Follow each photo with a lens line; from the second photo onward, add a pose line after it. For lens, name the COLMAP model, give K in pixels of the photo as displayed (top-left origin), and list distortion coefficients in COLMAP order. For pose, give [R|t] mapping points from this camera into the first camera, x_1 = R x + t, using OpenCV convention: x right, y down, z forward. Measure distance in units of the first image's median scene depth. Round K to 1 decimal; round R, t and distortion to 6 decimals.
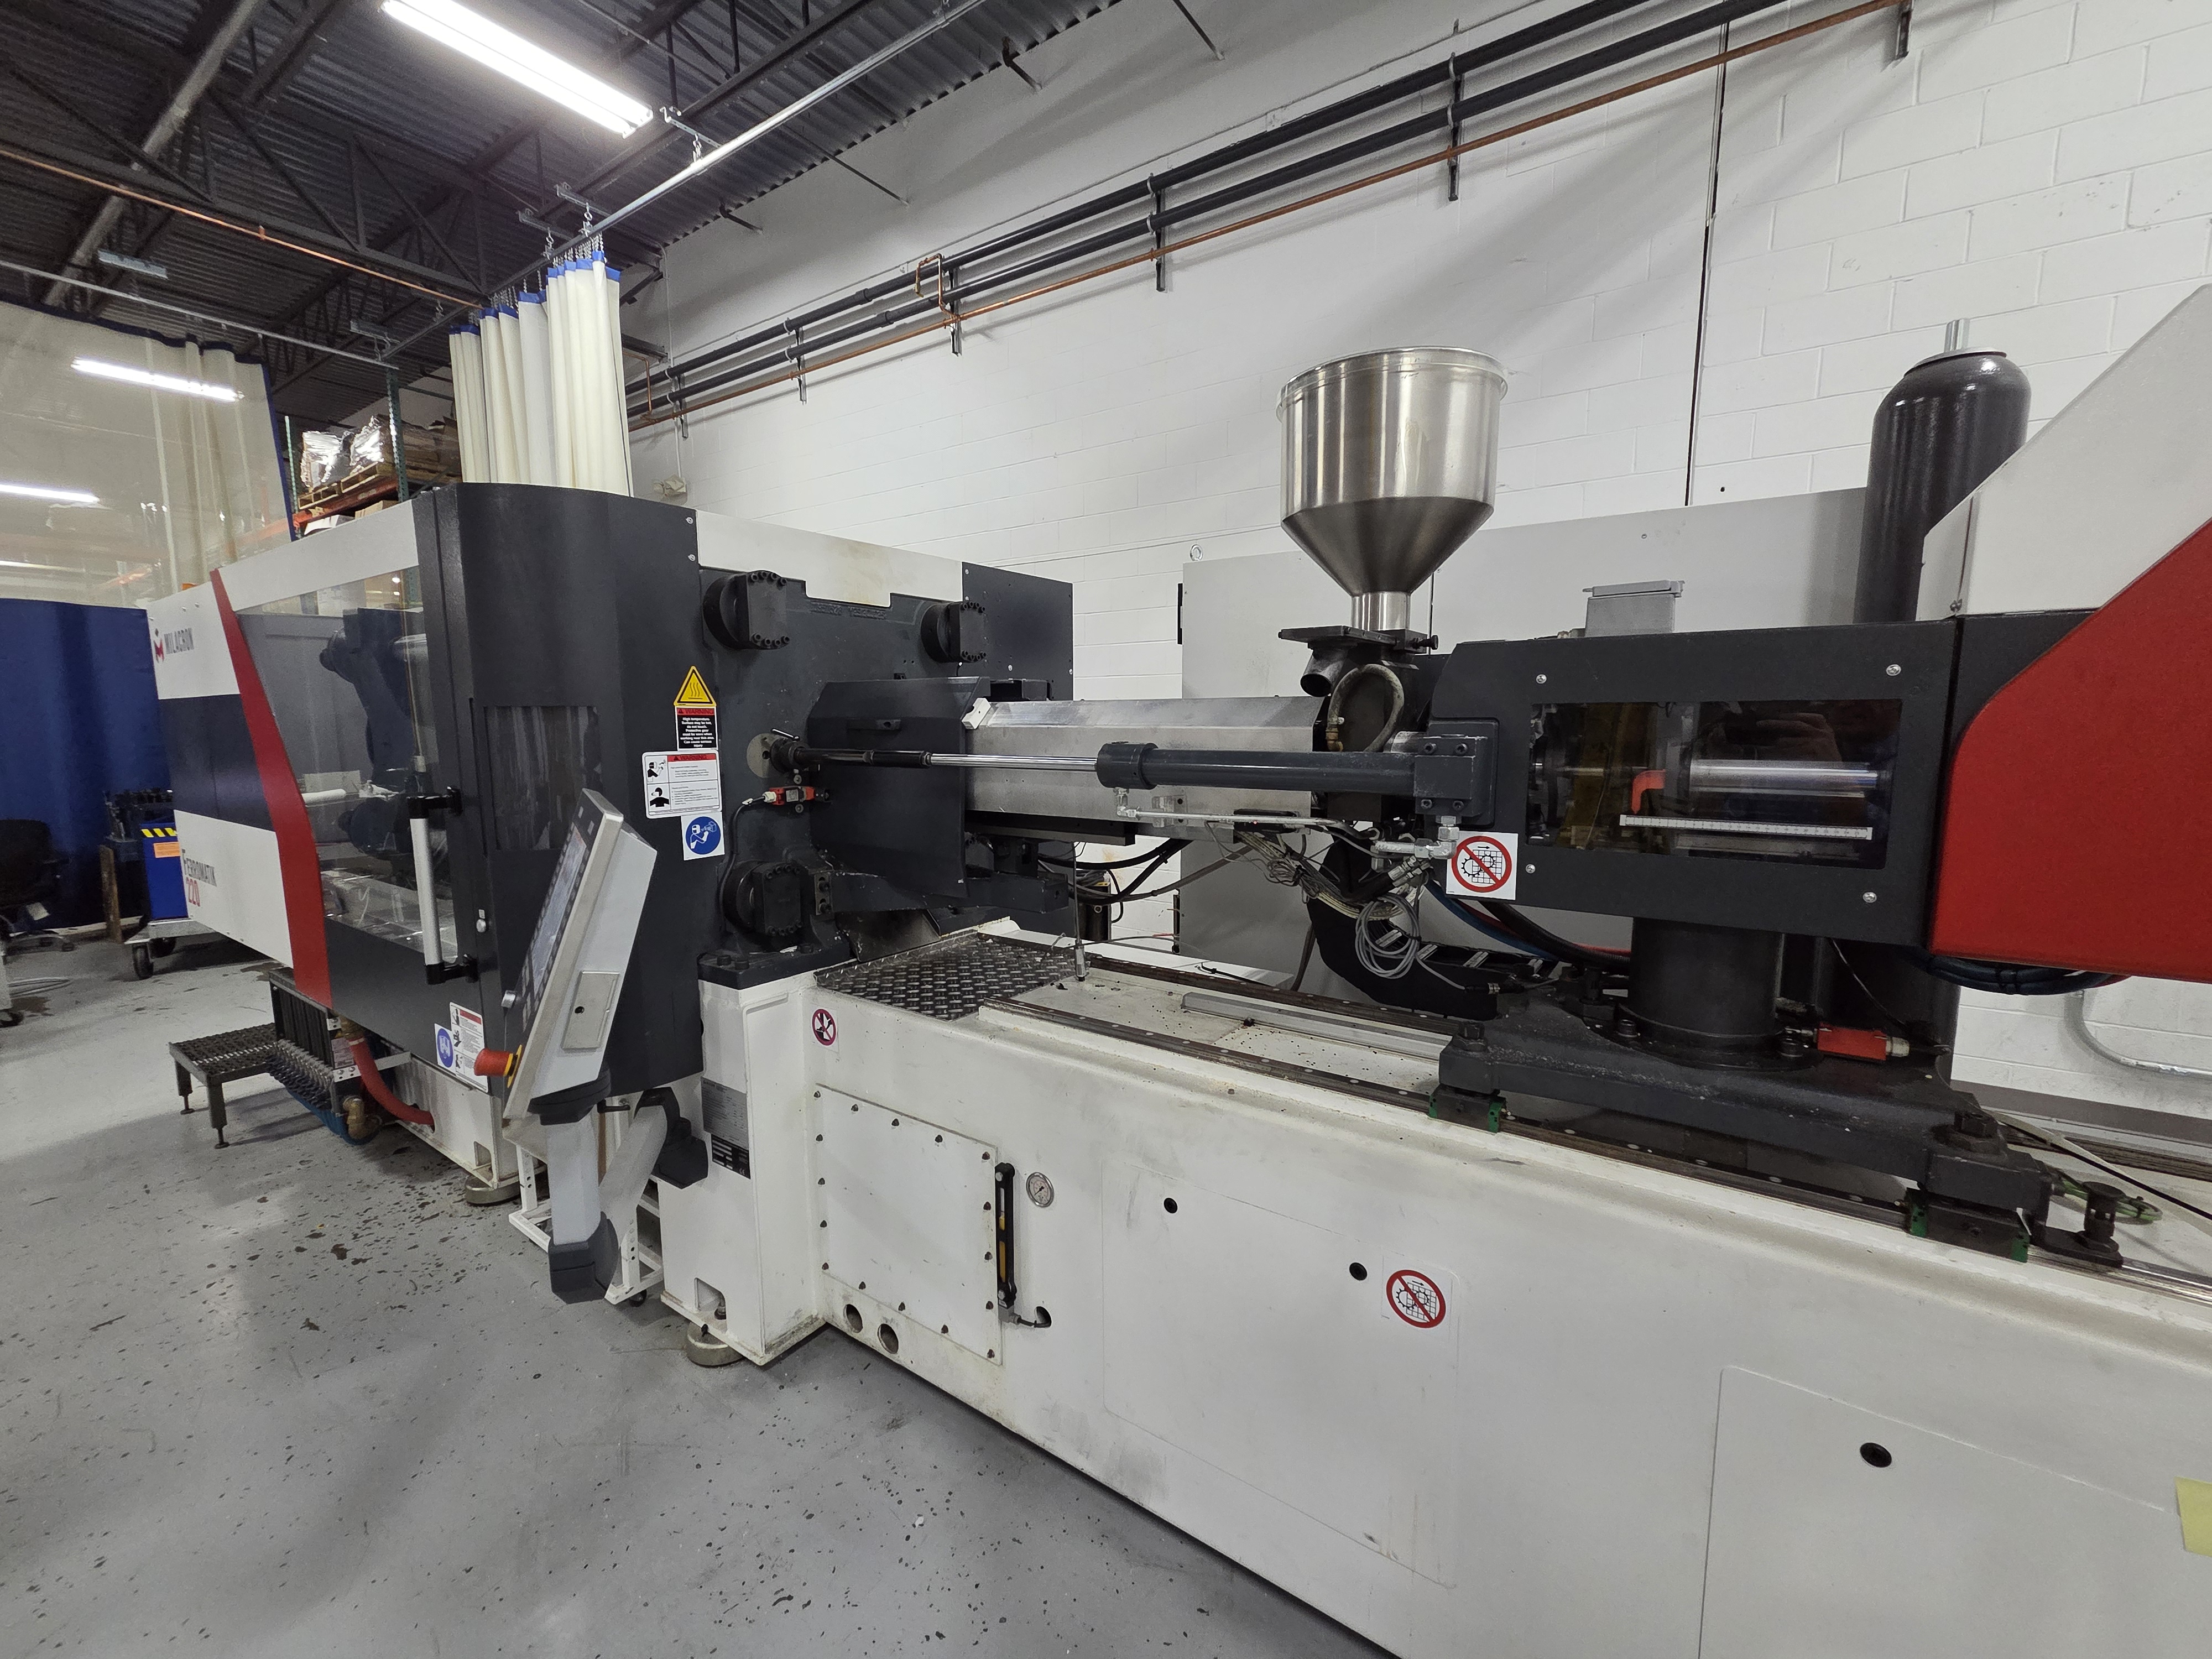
lens RADIAL K [[906.3, 0, 1096.7], [0, 906.3, 833.4], [0, 0, 1]] dist [0.003122, -0.000216]
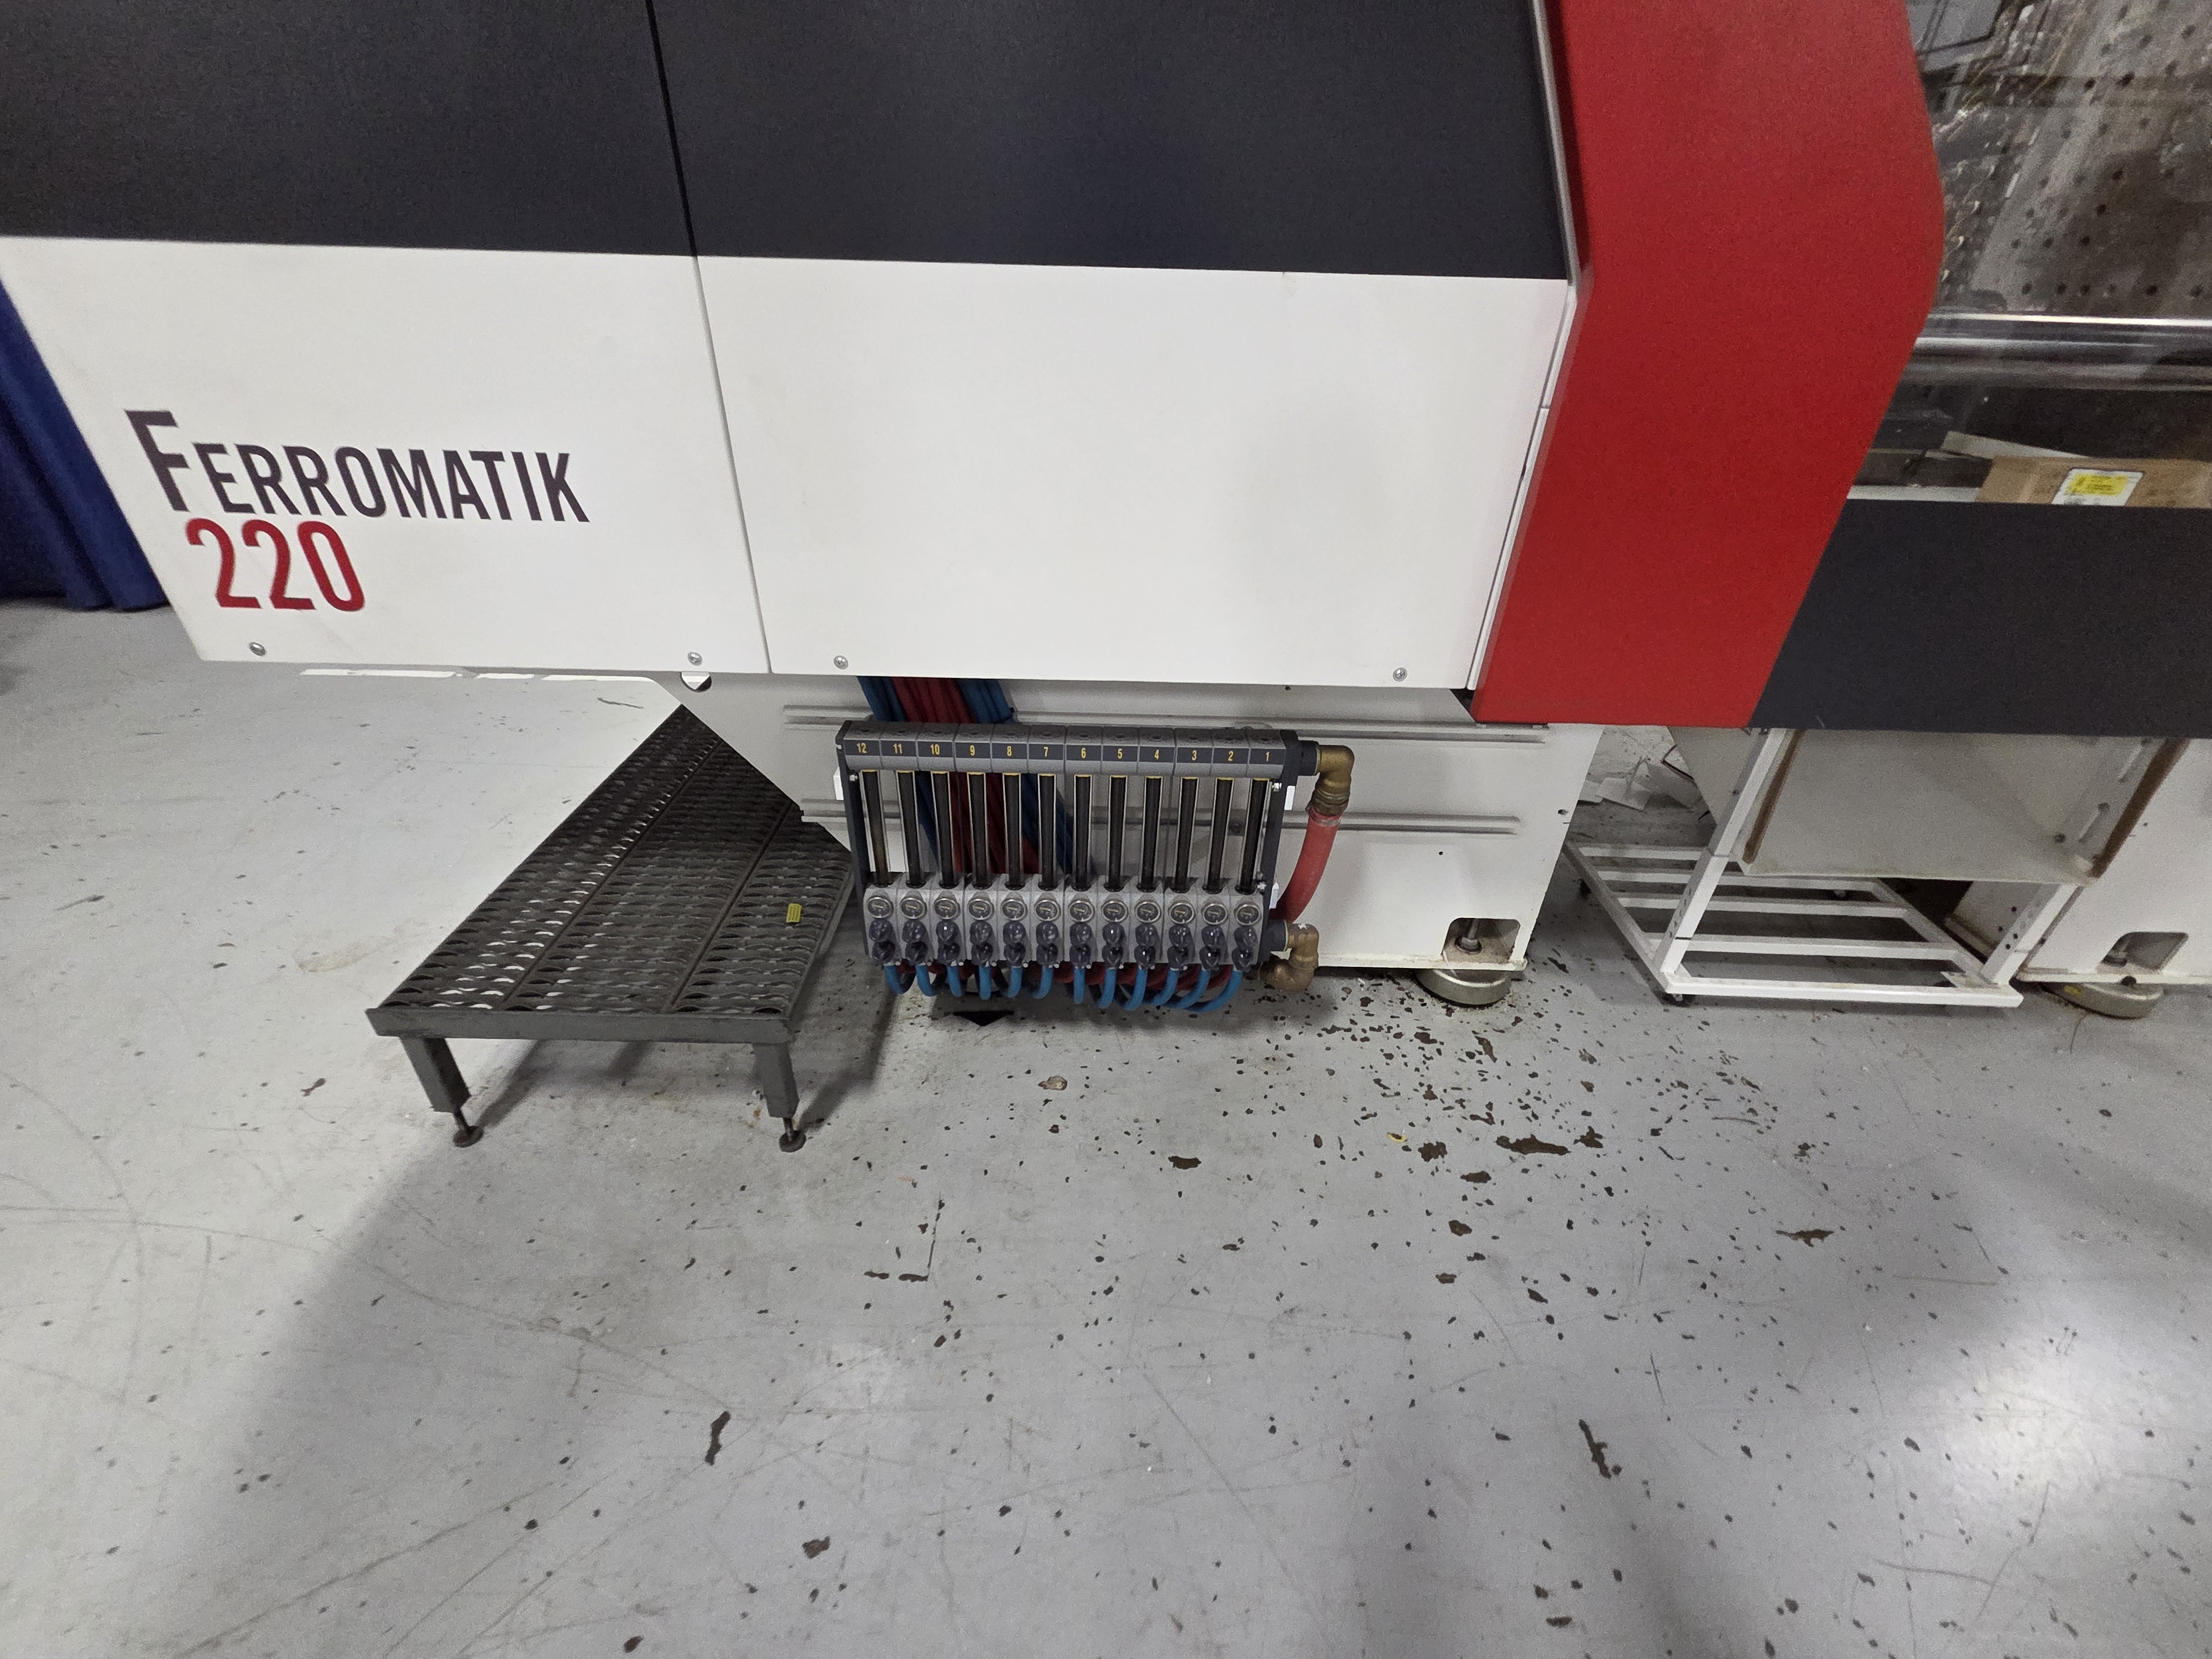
lens RADIAL K [[906.3, 0, 1096.7], [0, 906.3, 833.4], [0, 0, 1]] dist [0.003122, -0.000216]
pose [[0.821265, -0.284262, 0.494691, -0.736522], [0.049494, 0.899273, 0.434578, 0.019930], [-0.568397, -0.332420, 0.752610, 0.462009]]
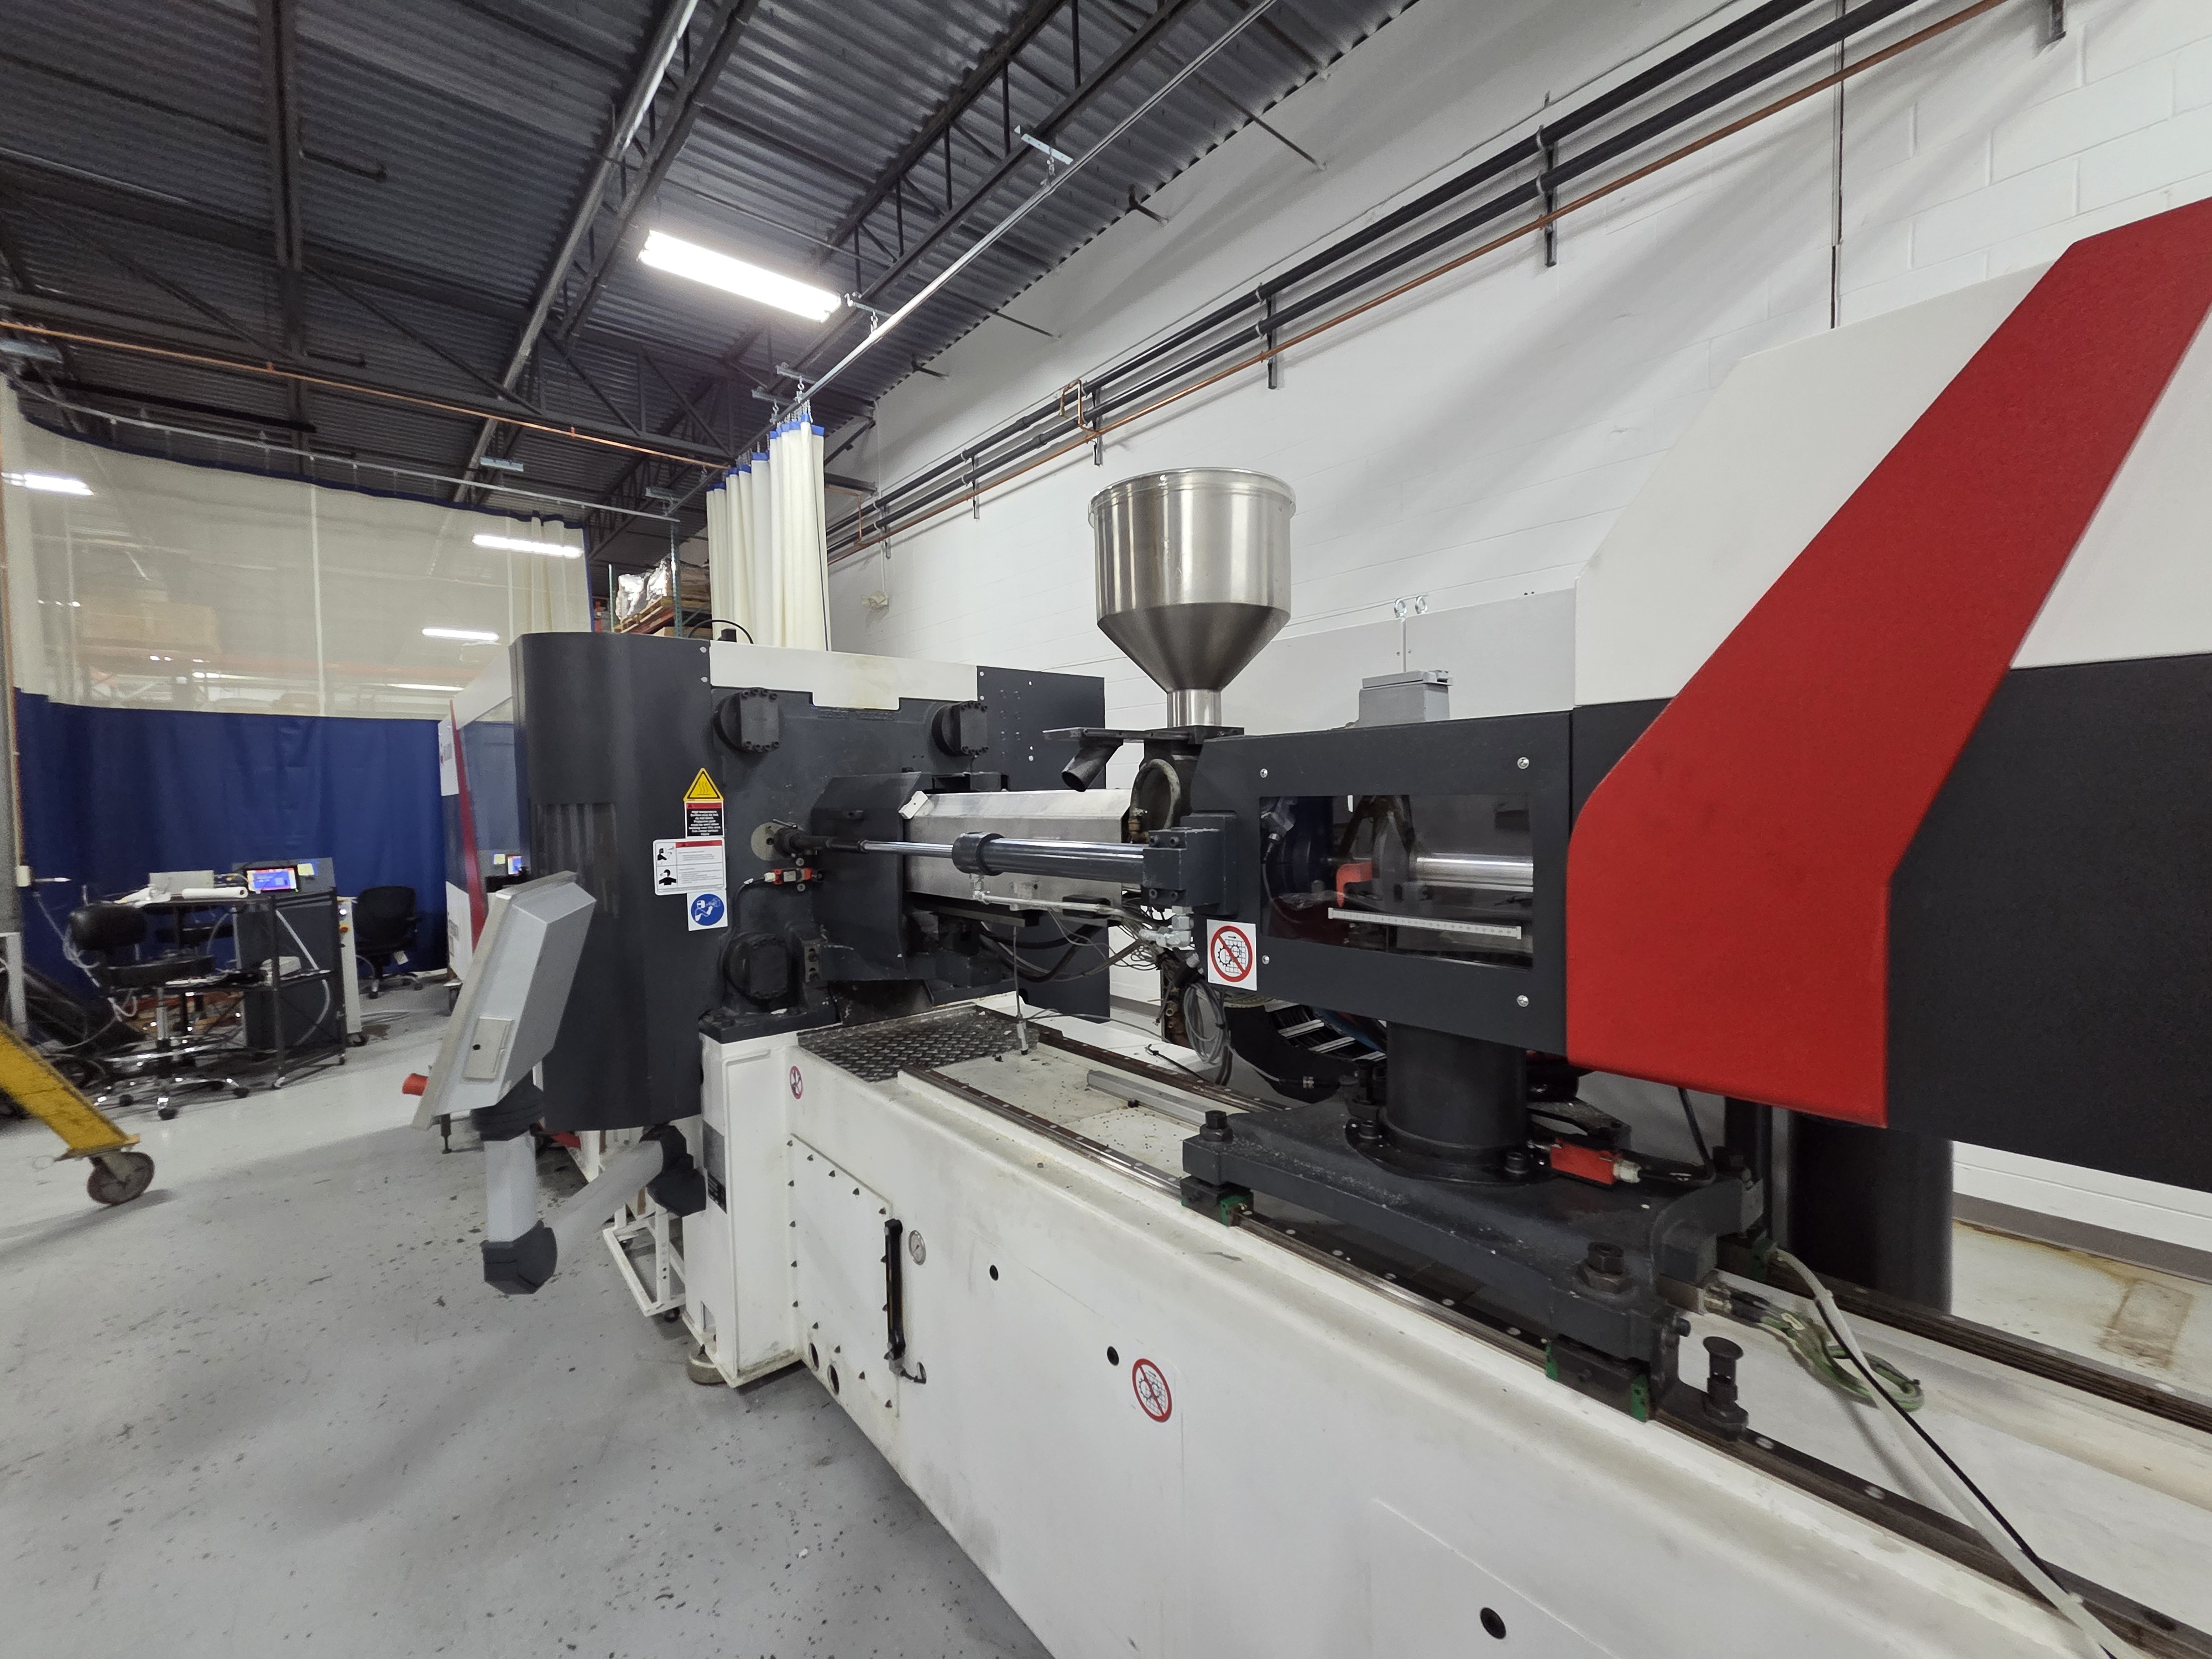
lens RADIAL K [[905.9, 0, 1101.6], [0, 905.9, 835.3], [0, 0, 1]] dist [0.003805, -0.000371]
pose [[0.967988, -0.002487, -0.250984, 0.158743], [-0.017895, 0.996723, -0.078892, -0.004596], [0.250358, 0.080858, 0.964771, -0.007508]]
